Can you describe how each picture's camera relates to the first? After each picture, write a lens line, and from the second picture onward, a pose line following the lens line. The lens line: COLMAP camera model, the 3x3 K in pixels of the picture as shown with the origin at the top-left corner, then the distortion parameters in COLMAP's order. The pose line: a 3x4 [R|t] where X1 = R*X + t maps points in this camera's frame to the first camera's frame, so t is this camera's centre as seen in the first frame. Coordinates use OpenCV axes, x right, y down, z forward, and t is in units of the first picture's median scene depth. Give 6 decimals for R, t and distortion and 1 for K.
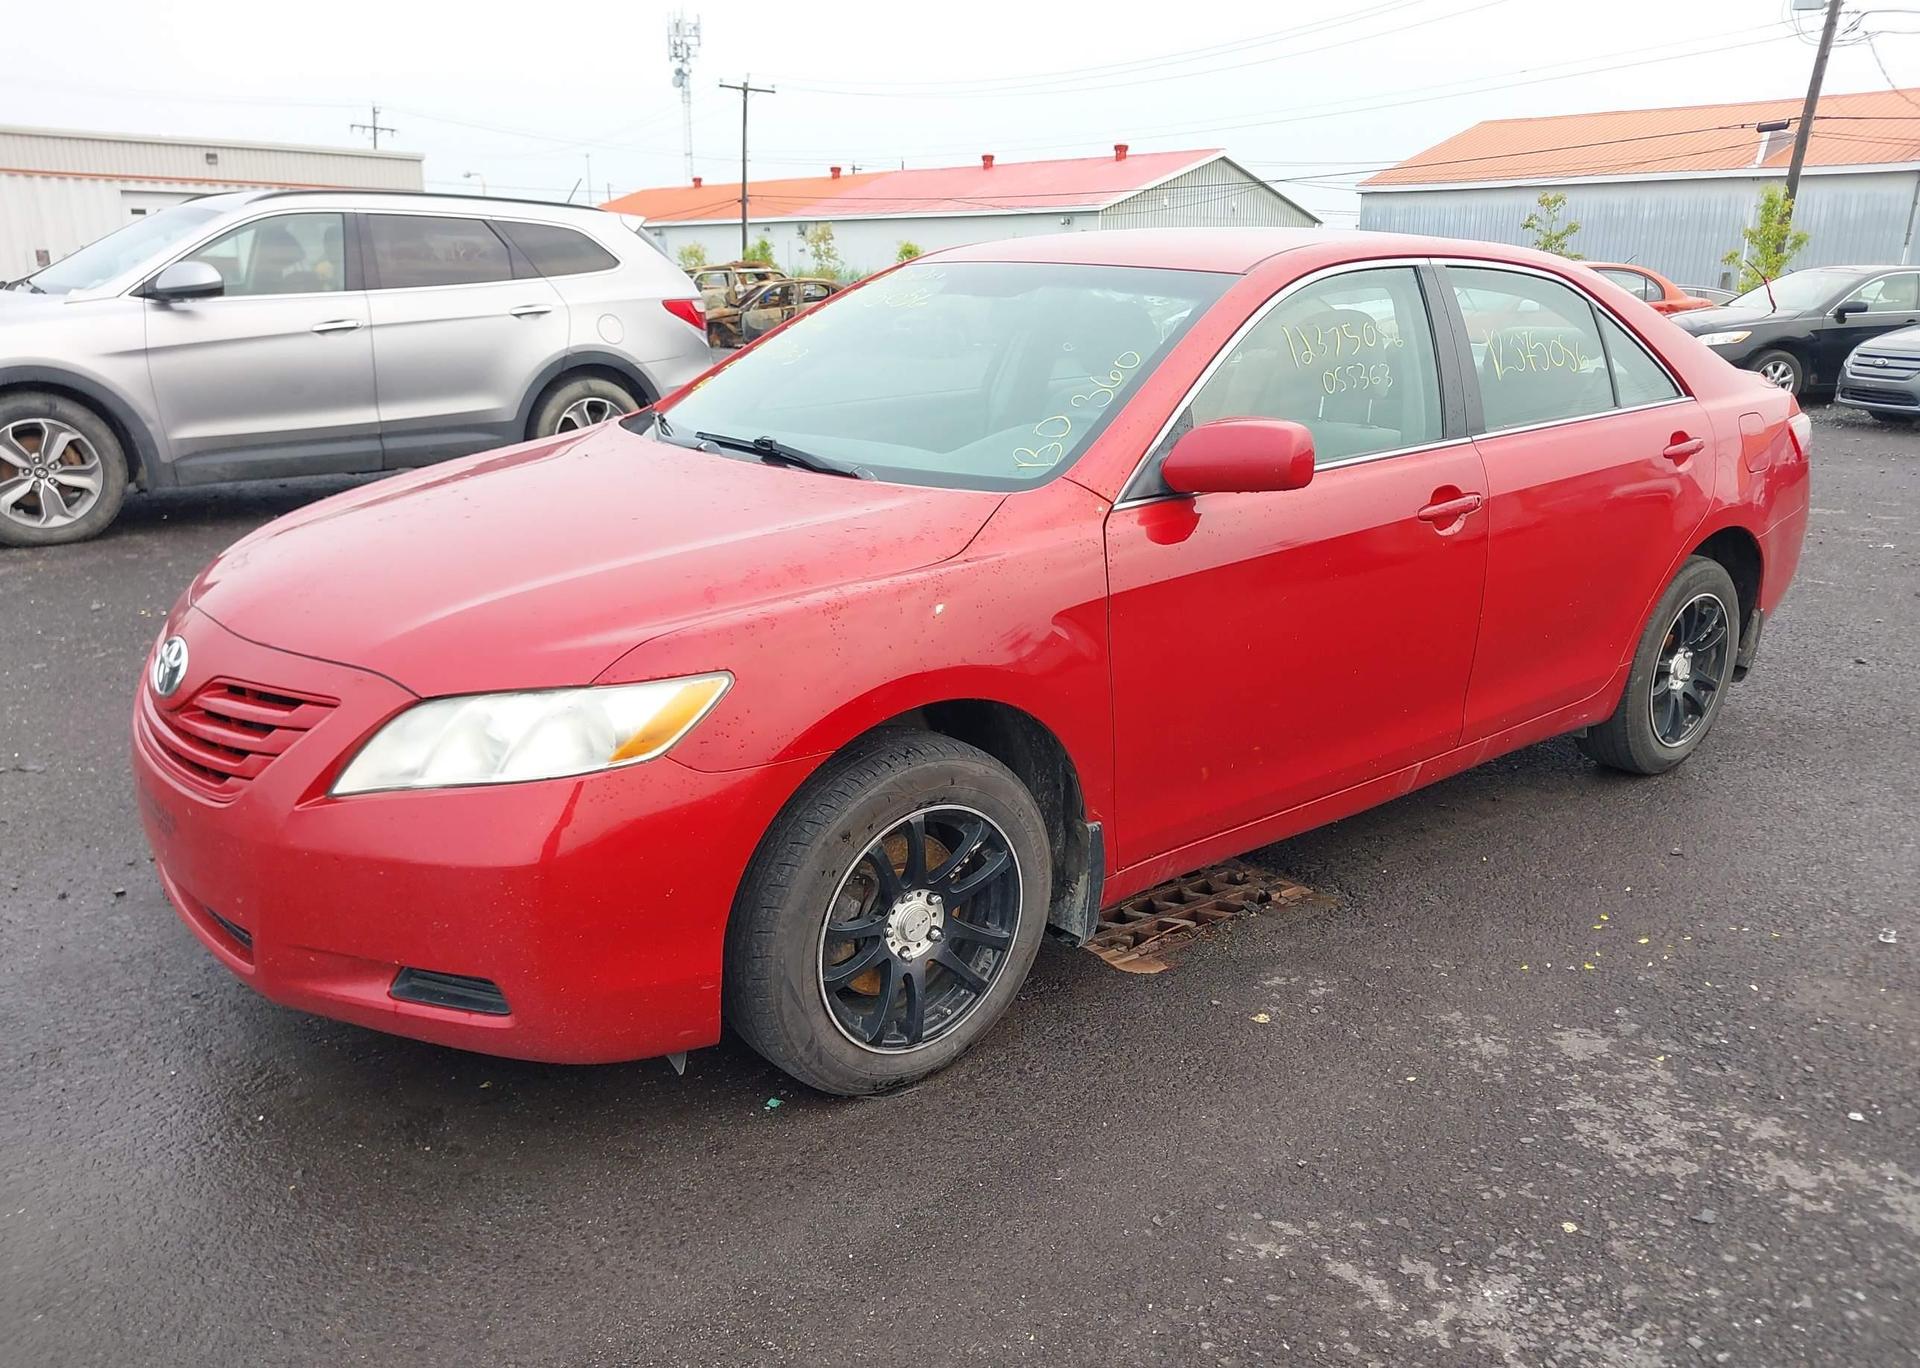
lens RADIAL K [[1529.2, 0, 983.1], [0, 1529.2, 692.9], [0, 0, 1]] dist [0.034936, -0.036443]
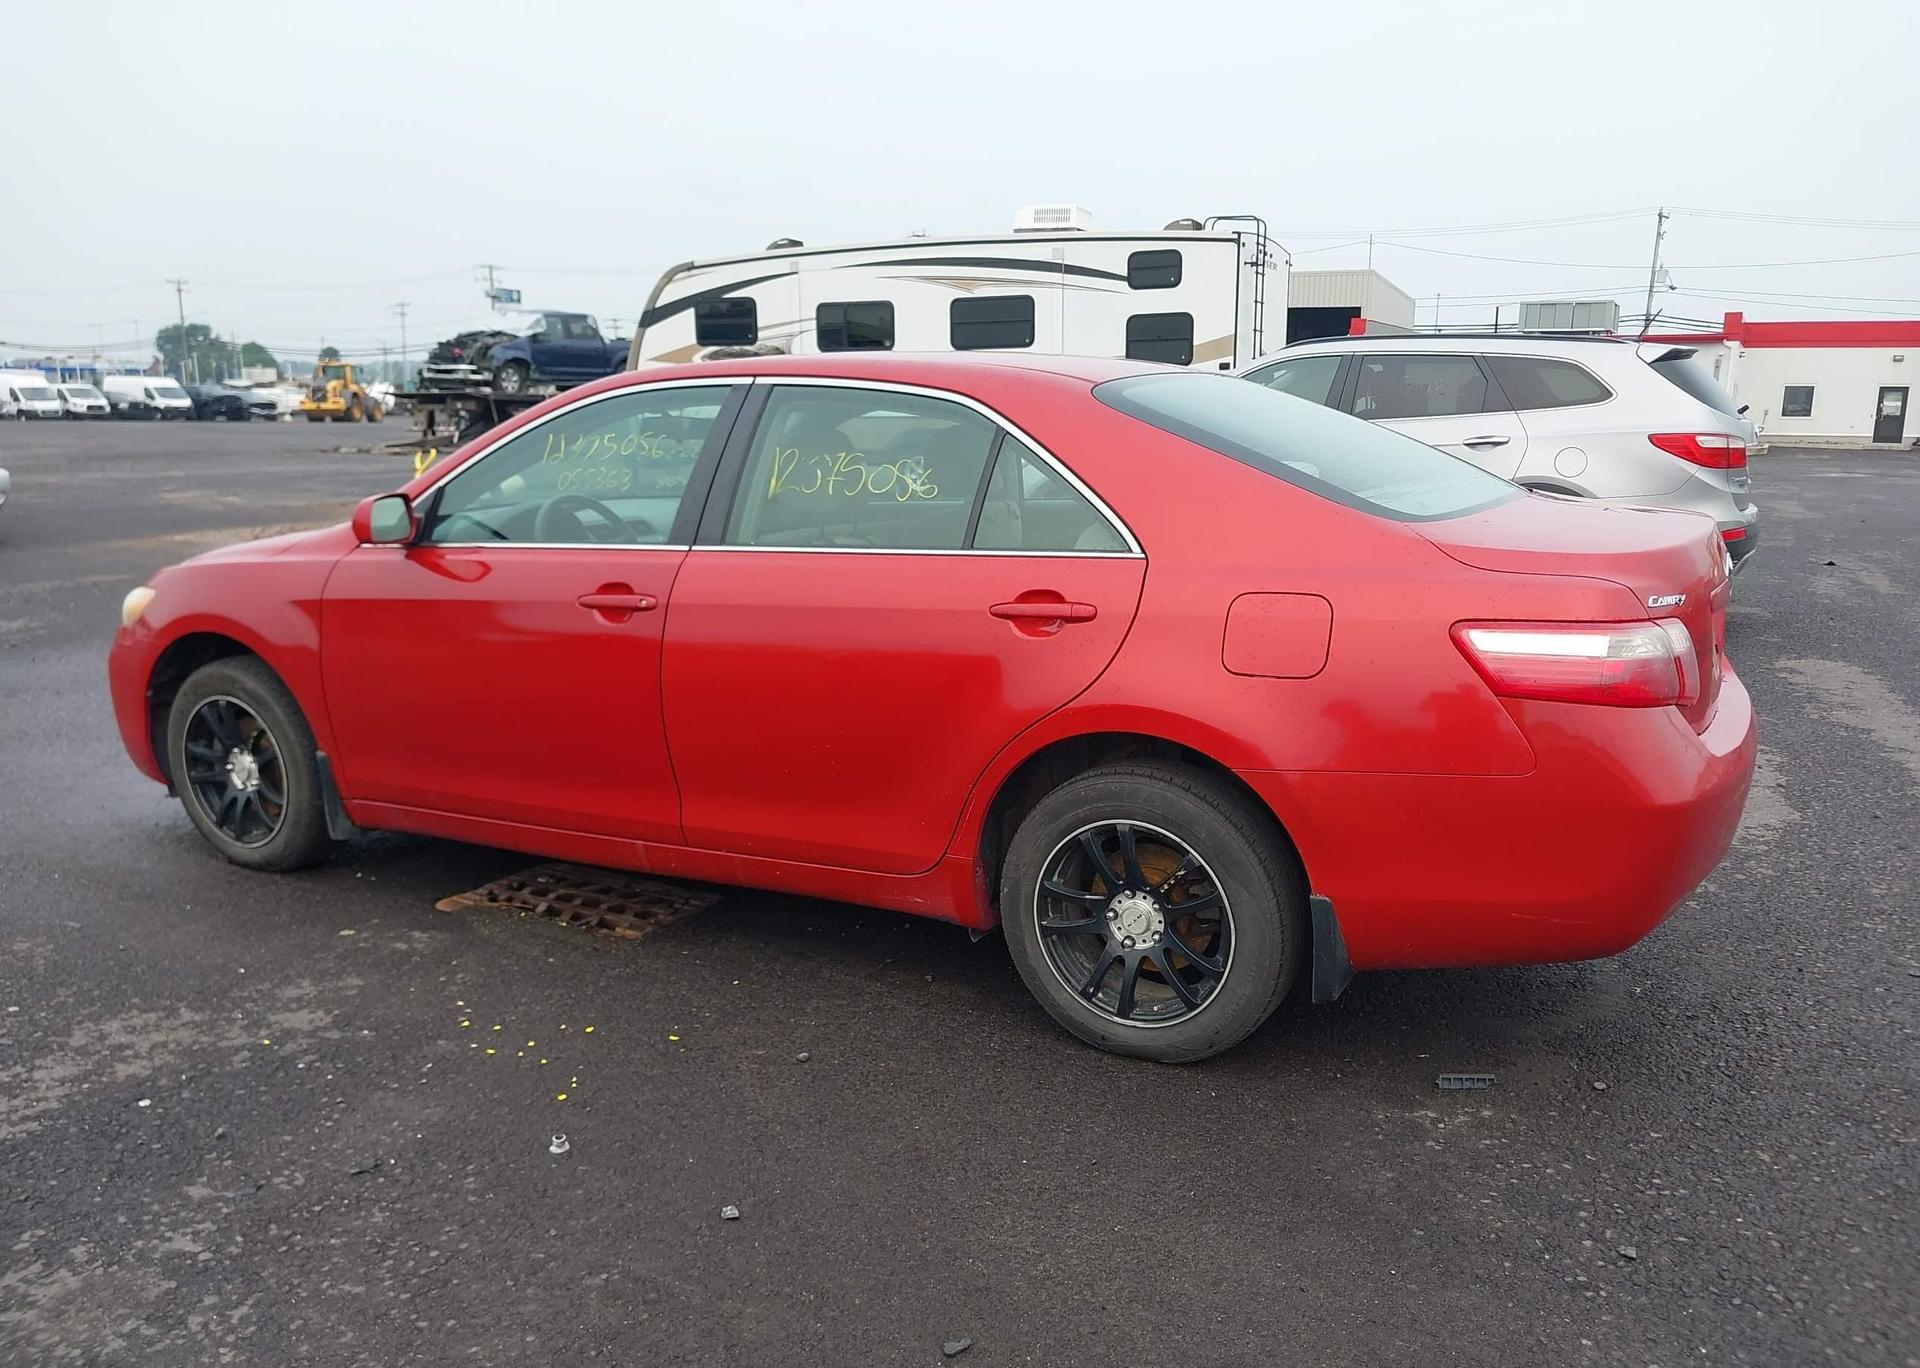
lens RADIAL K [[1529.2, 0, 961.3], [0, 1529.2, 694.6], [0, 0, 1]] dist [0.034936, -0.036443]
pose [[0.363235, 0.168520, -0.916330, 1.397221], [-0.248093, 0.965492, 0.079216, -0.203658], [0.898059, 0.198561, 0.392509, 0.806090]]
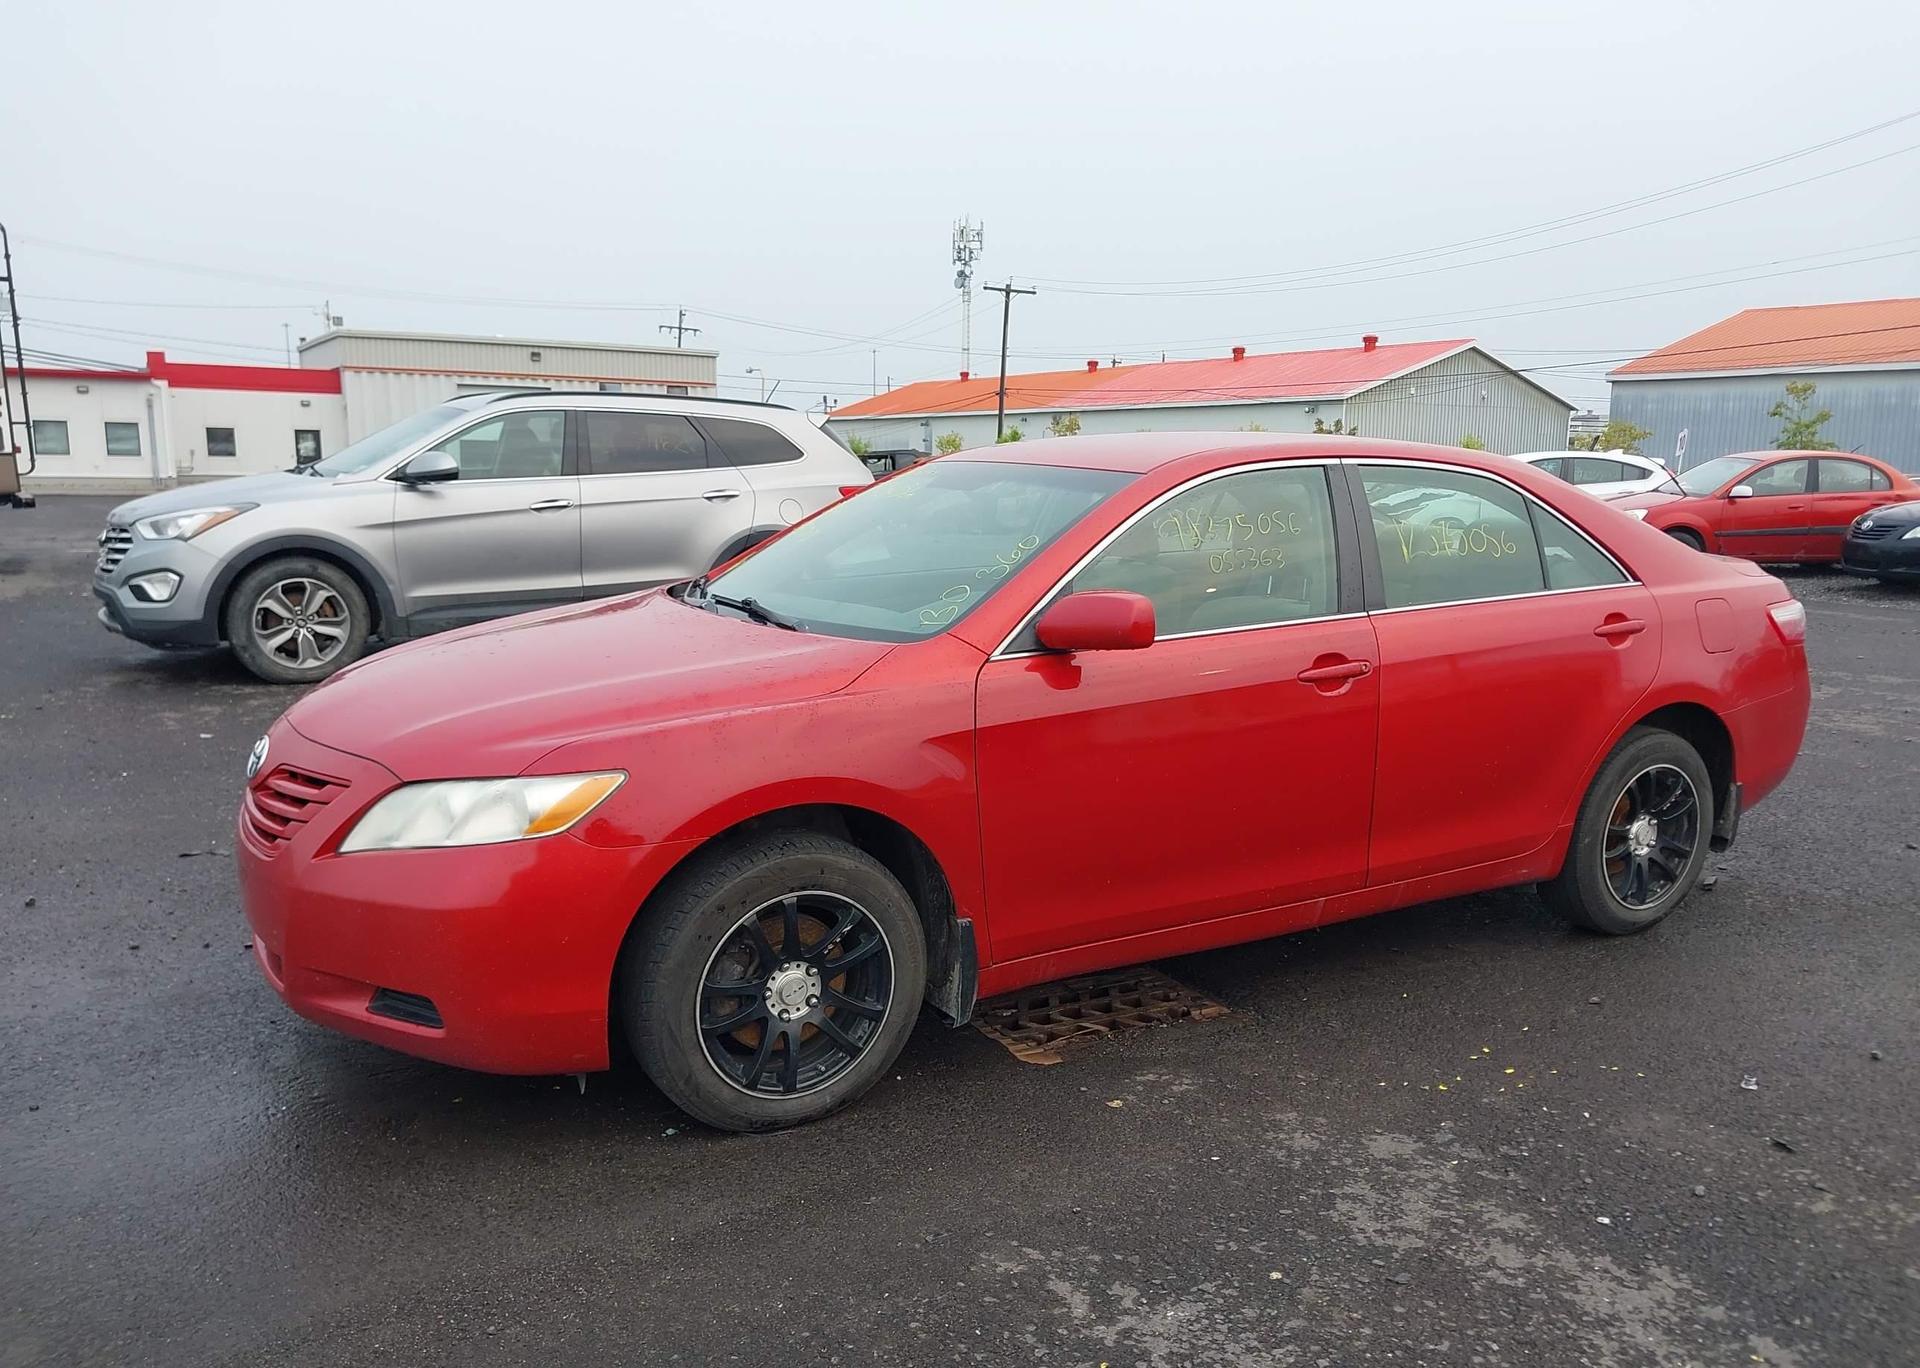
lens RADIAL K [[1529.2, 0, 993.4], [0, 1529.2, 687.1], [0, 0, 1]] dist [0.034936, -0.036443]
pose [[0.985538, 0.029126, -0.166933, 0.243296], [-0.048572, 0.992337, -0.113618, 0.032978], [0.162344, 0.120083, 0.979400, -0.157629]]
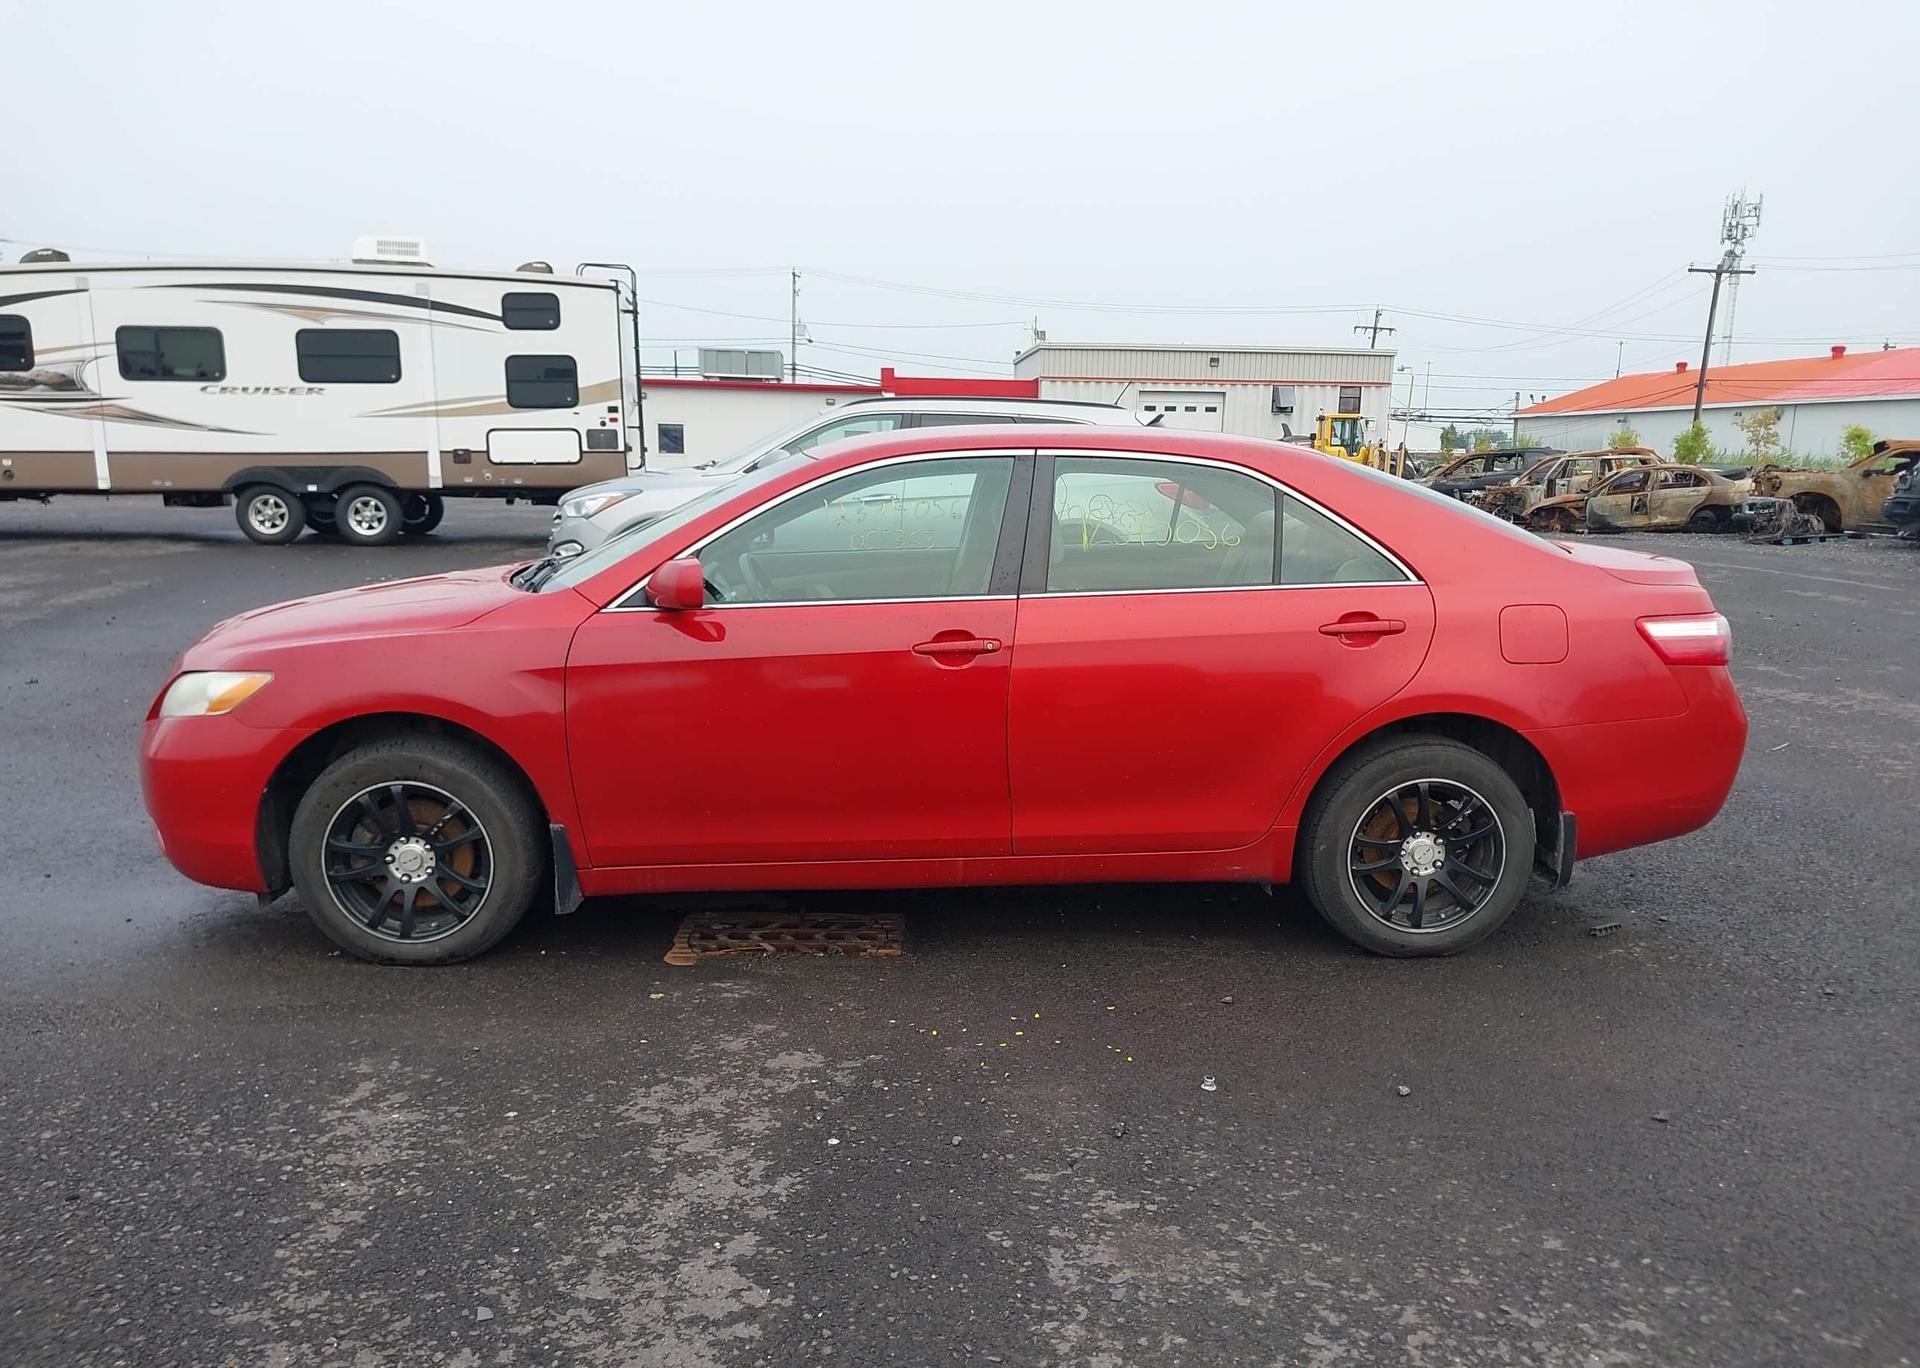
lens RADIAL K [[1529.2, 0, 976.4], [0, 1529.2, 700.8], [0, 0, 1]] dist [0.034936, -0.036443]
pose [[0.796682, 0.101475, -0.595819, 1.043397], [-0.166401, 0.984533, -0.054820, -0.013868], [0.581041, 0.142818, 0.801246, 0.044407]]
